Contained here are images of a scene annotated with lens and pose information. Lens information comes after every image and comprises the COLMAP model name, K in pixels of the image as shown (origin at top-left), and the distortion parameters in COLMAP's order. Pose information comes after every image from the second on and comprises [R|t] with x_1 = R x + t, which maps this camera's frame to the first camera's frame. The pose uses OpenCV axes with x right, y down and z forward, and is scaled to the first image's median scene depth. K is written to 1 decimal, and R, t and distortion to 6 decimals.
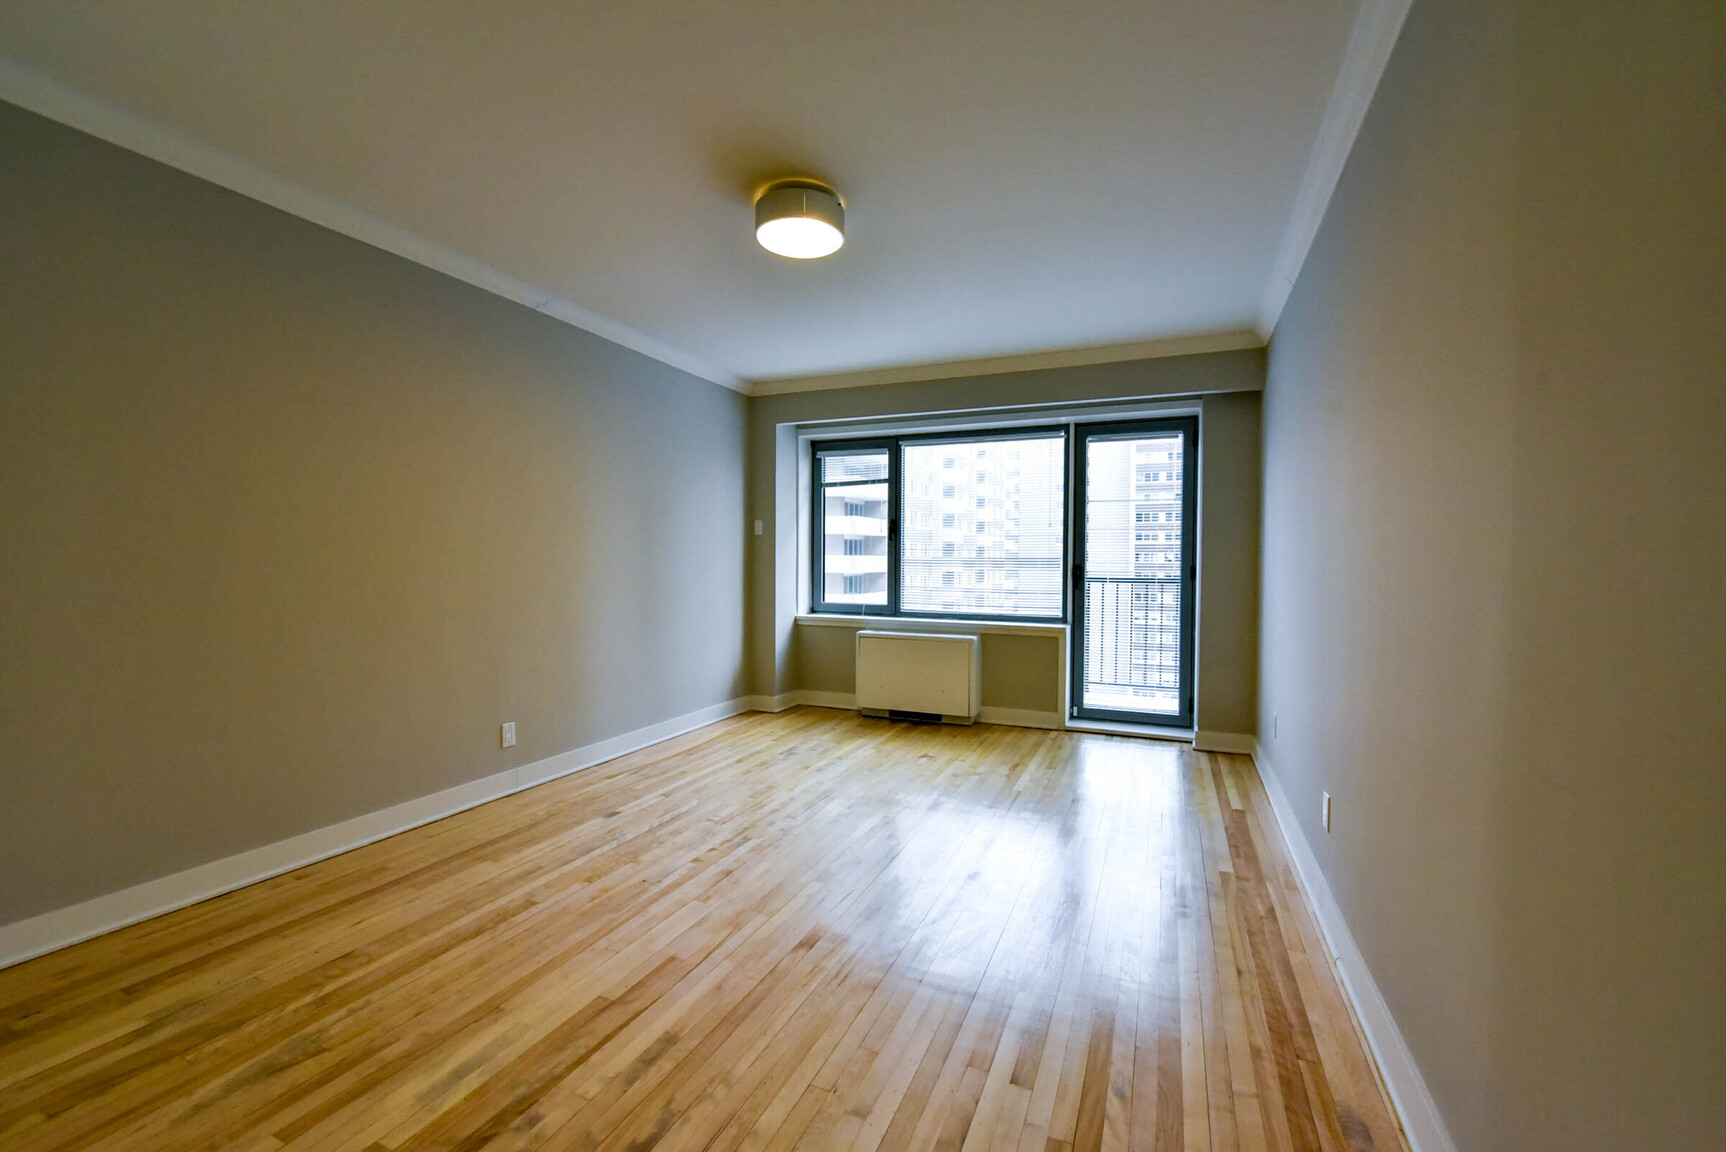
lens RADIAL K [[691.7, 0, 863.0], [0, 691.7, 576.0], [0, 0, 1]] dist [-0.013711, -0.000240]
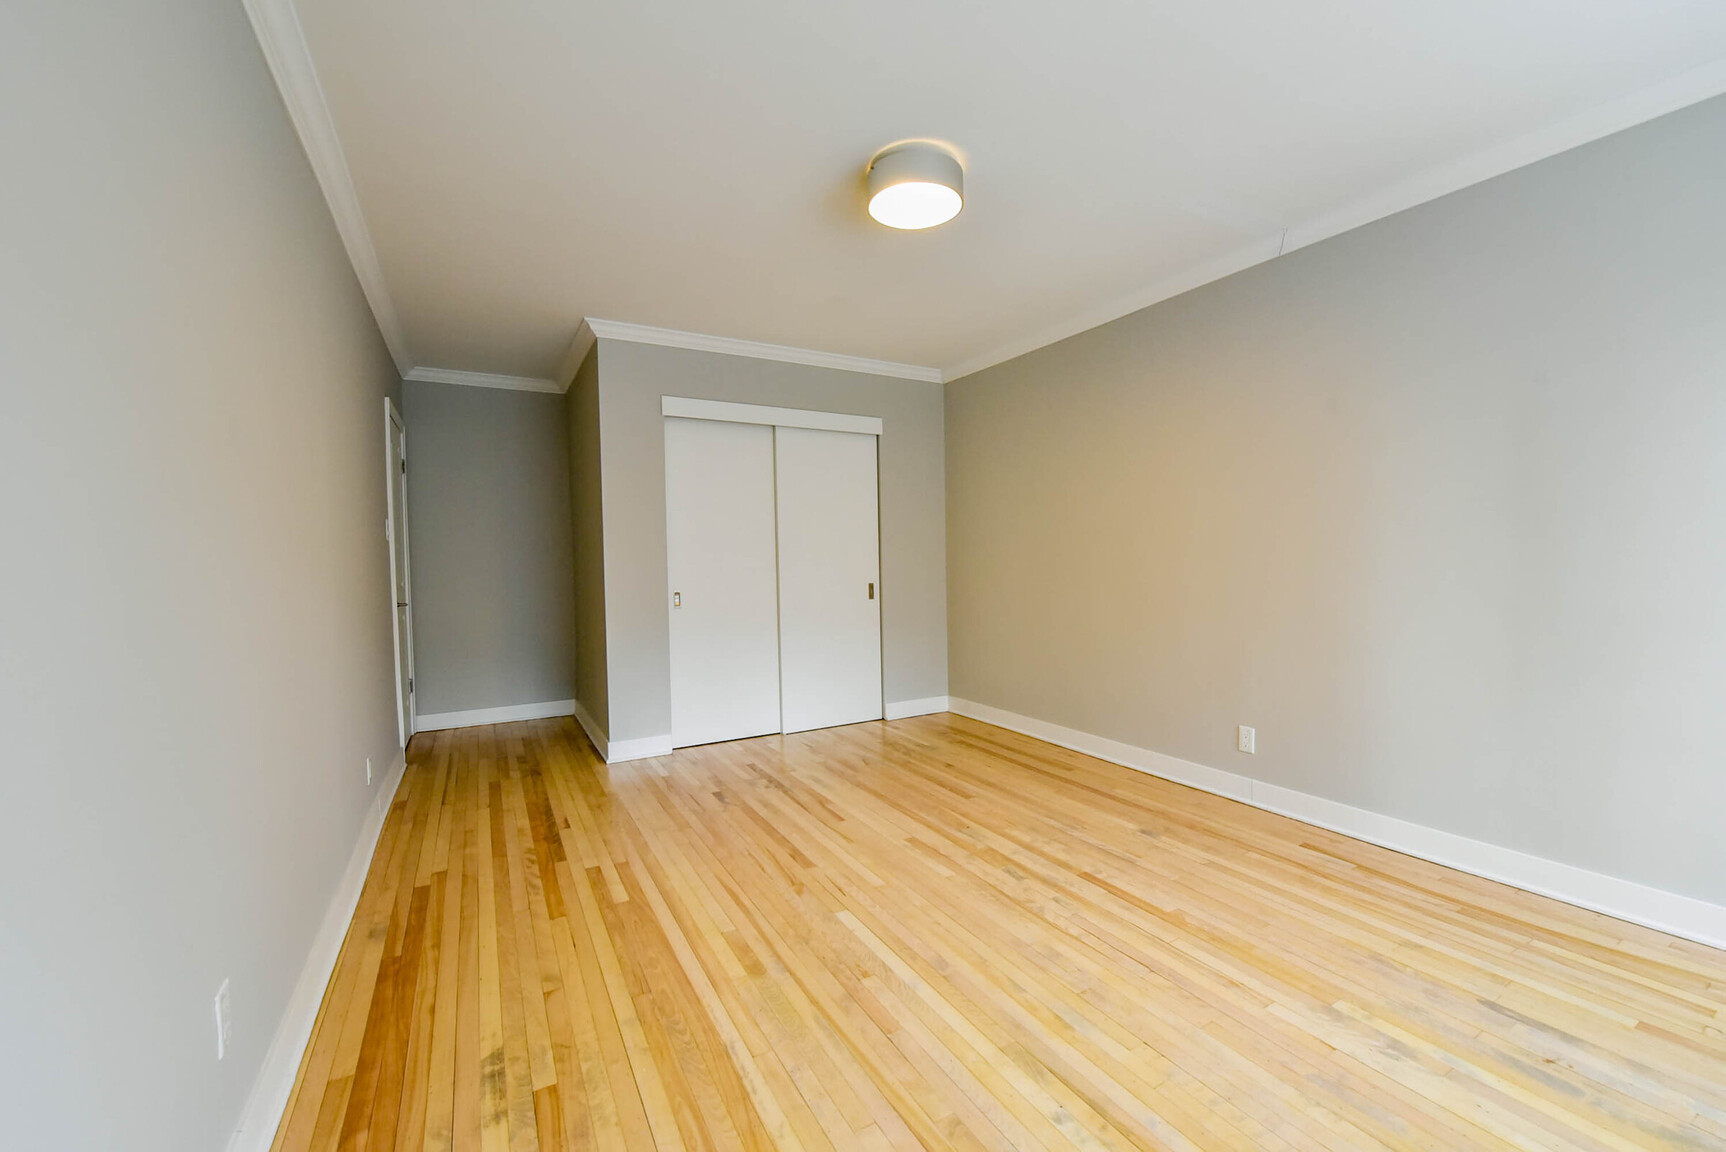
lens RADIAL K [[691.7, 0, 863.0], [0, 691.7, 576.0], [0, 0, 1]] dist [-0.013711, -0.000240]
pose [[-0.603084, 0.024889, -0.797289, 0.701230], [-0.002962, 0.999436, 0.033439, -0.022268], [0.797672, 0.022528, -0.602670, 1.528526]]
